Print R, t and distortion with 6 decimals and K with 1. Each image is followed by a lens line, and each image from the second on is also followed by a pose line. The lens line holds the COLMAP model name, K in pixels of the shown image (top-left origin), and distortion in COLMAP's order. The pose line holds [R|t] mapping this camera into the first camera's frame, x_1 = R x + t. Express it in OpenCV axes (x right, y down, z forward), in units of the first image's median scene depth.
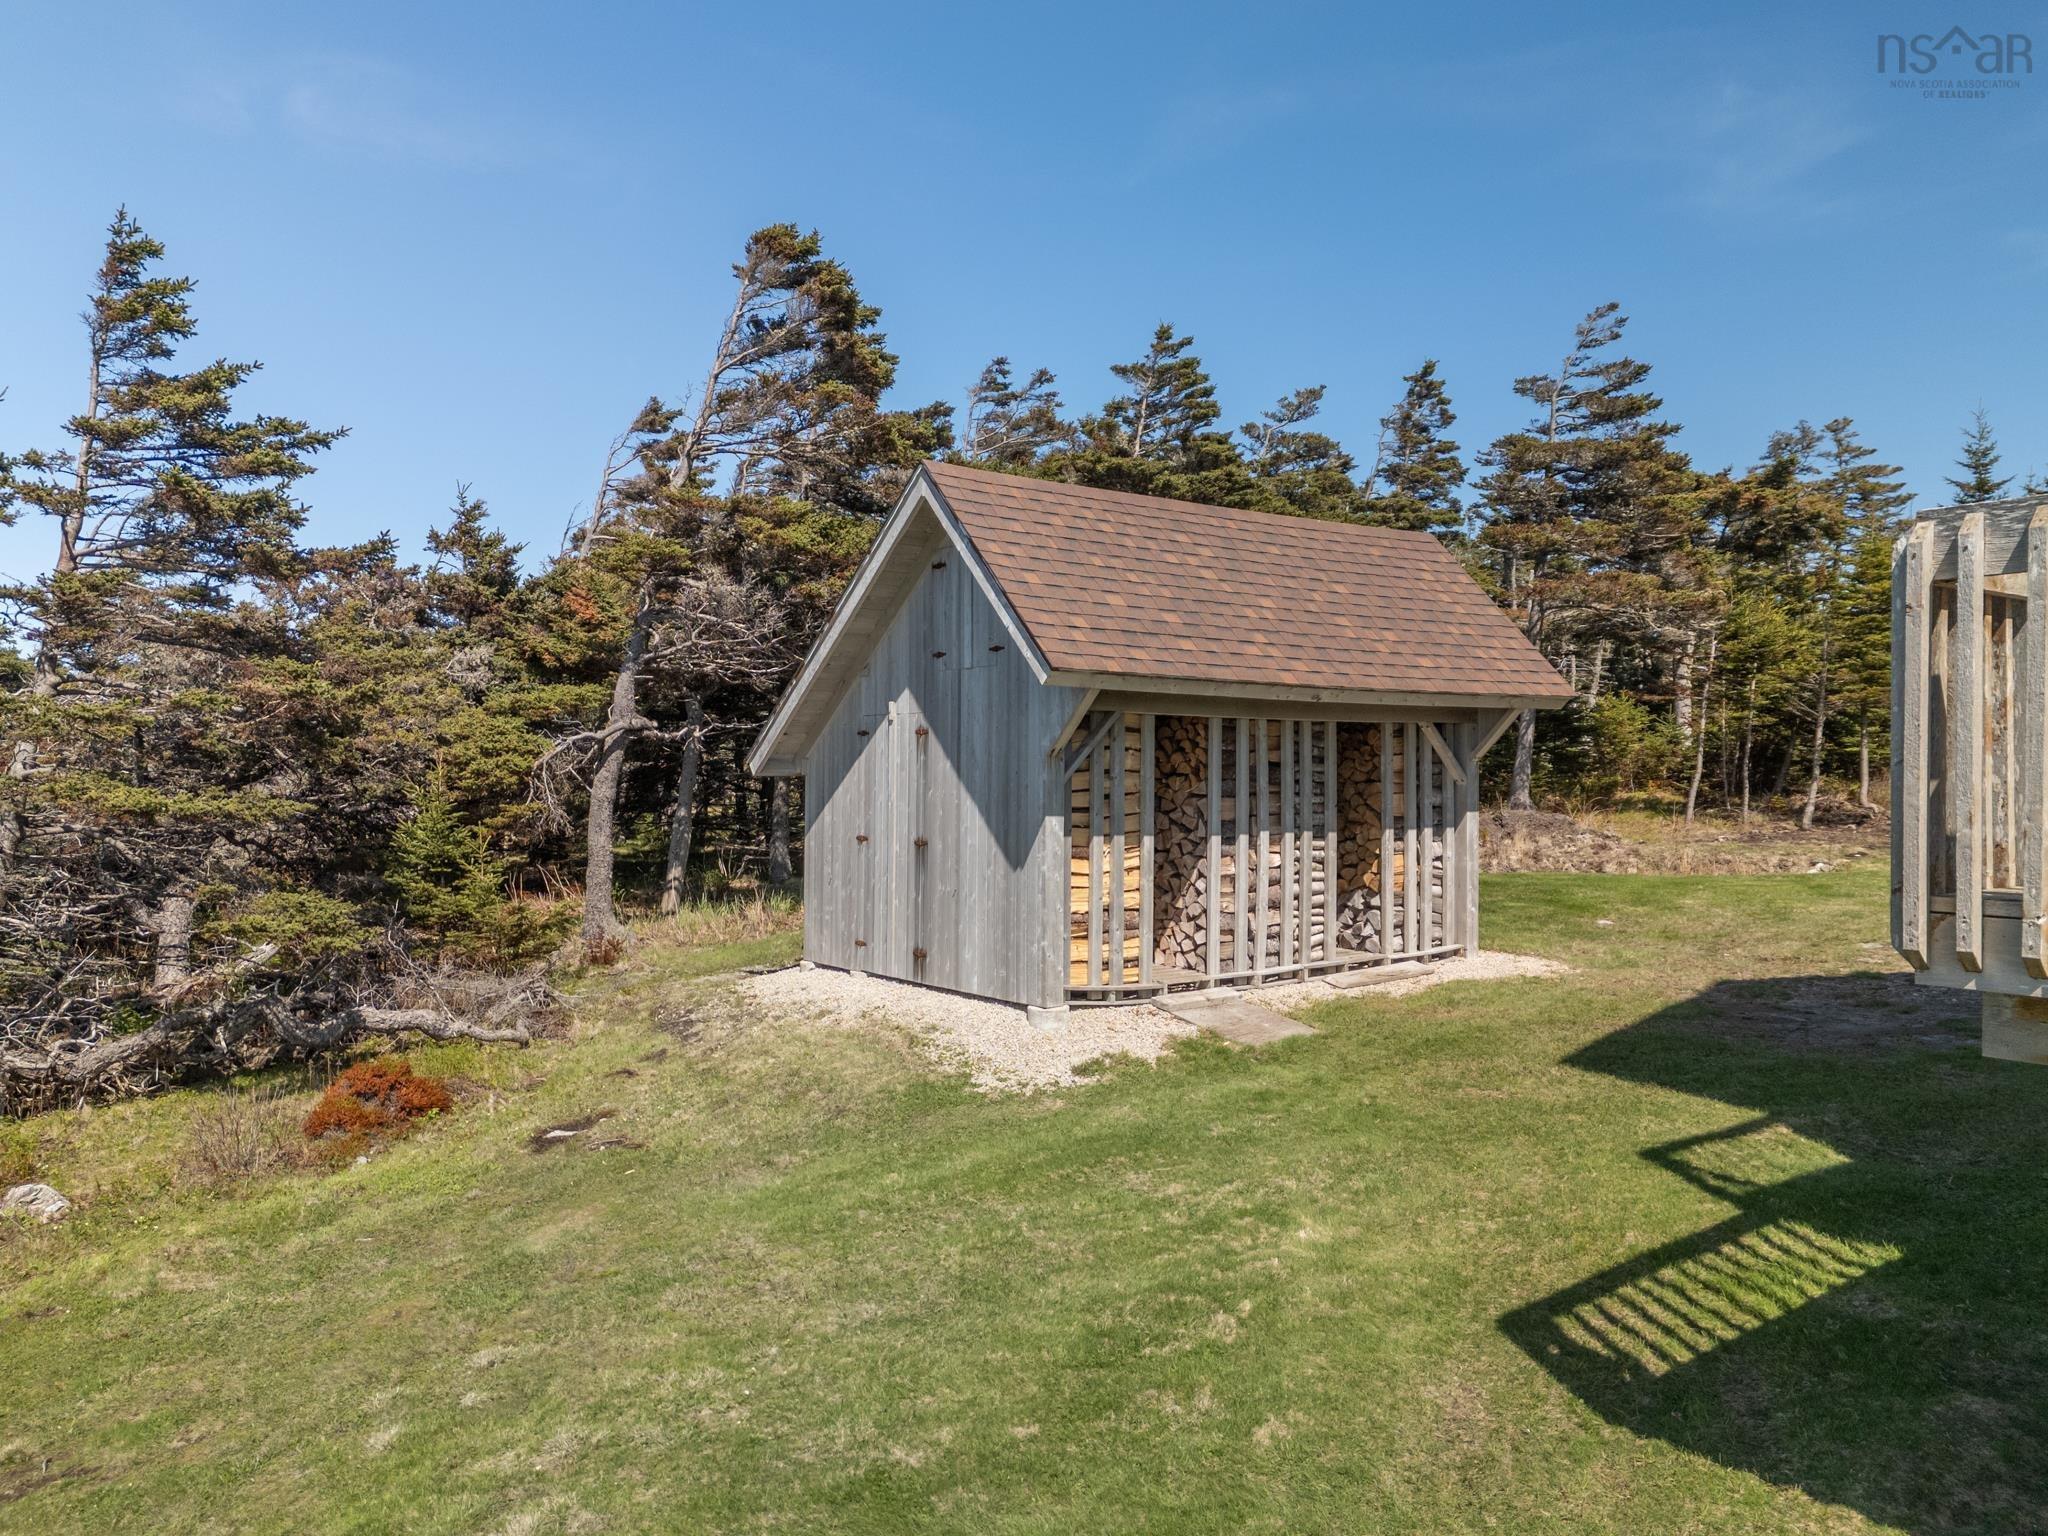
lens RADIAL K [[1525.3, 0, 1023.3], [0, 1525.3, 763.5], [0, 0, 1]] dist [0.051081, -0.002524]
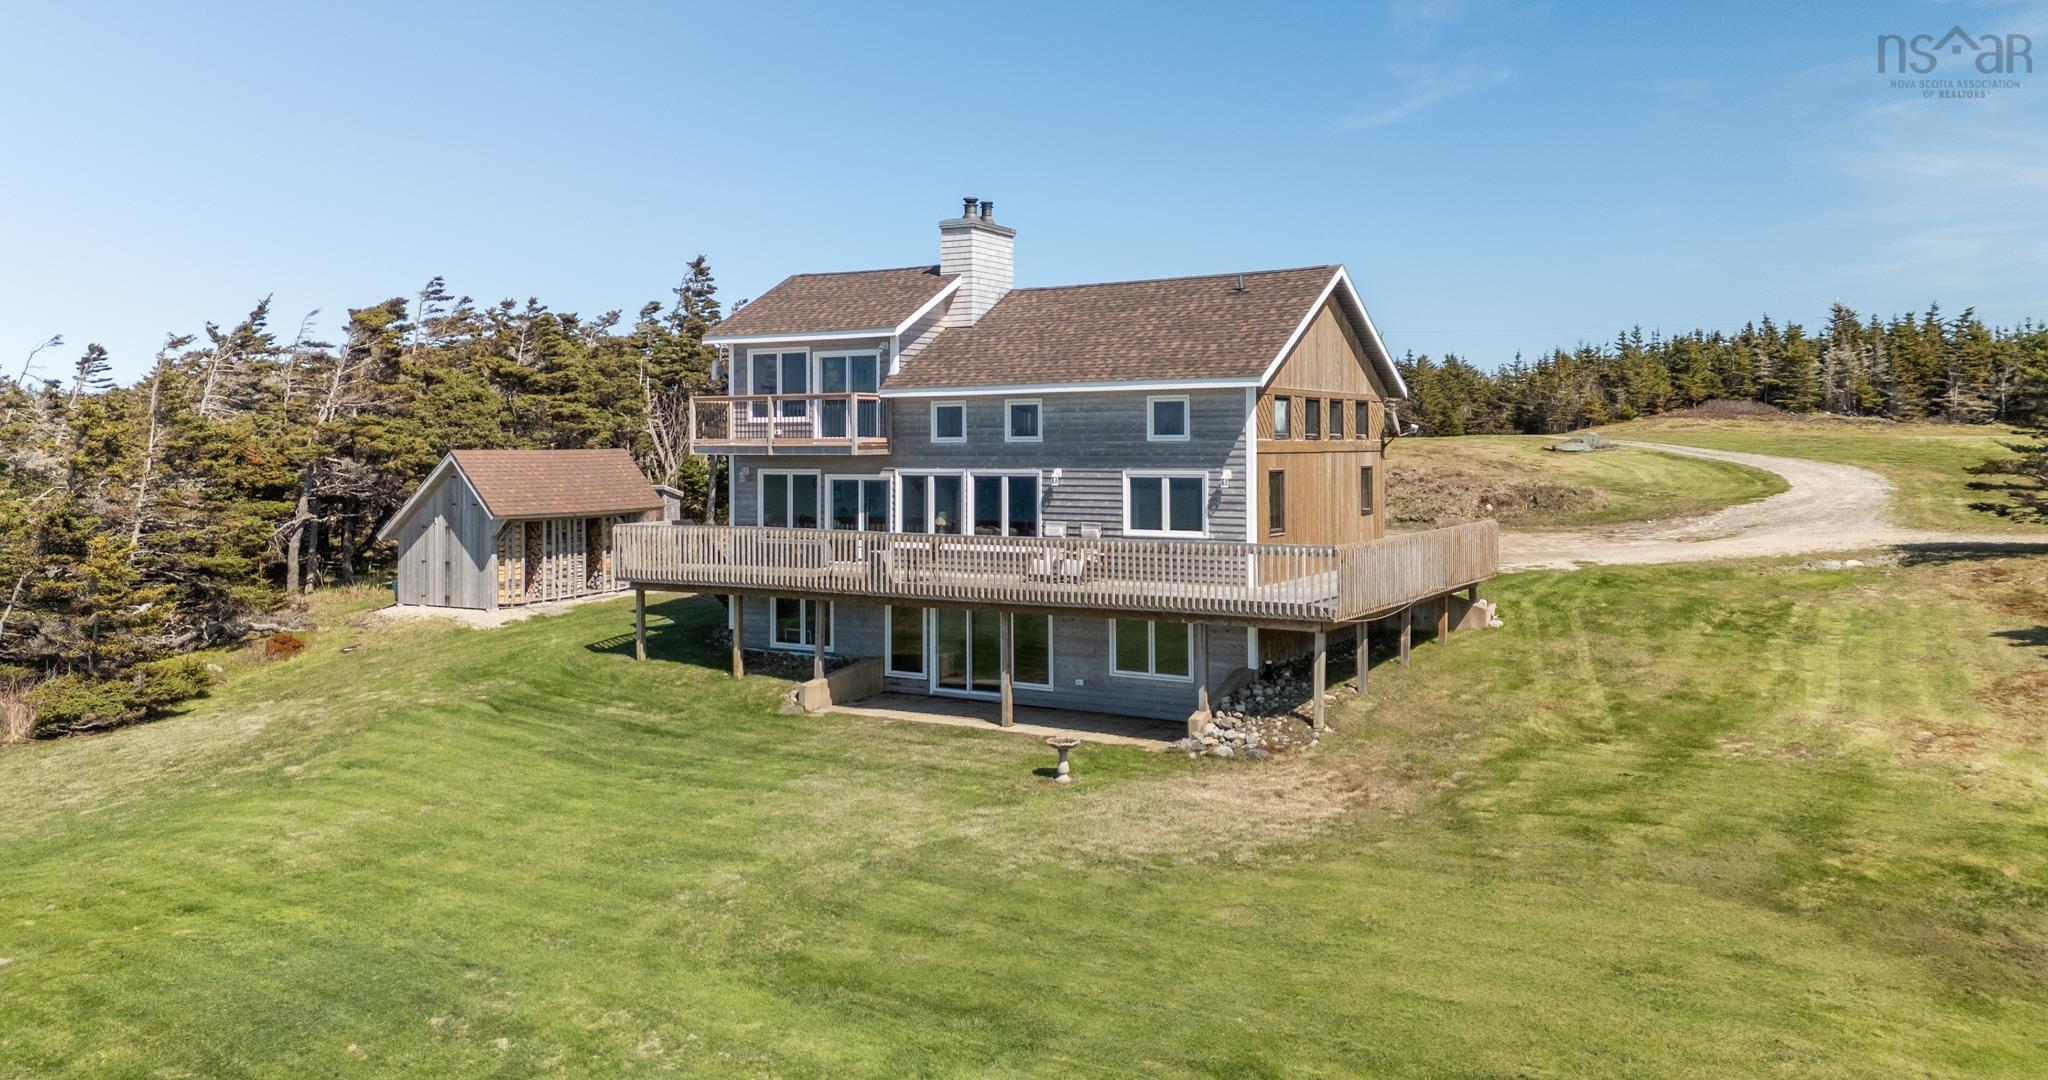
lens RADIAL K [[1356.8, 0, 1040.6], [0, 1356.8, 443.9], [0, 0, 1]] dist [0.001658, -0.000738]
pose [[0.905537, -0.006223, 0.424222, -0.144253], [0.007065, 0.999975, -0.000414, -0.184188], [-0.424209, 0.003372, 0.905558, -2.073540]]
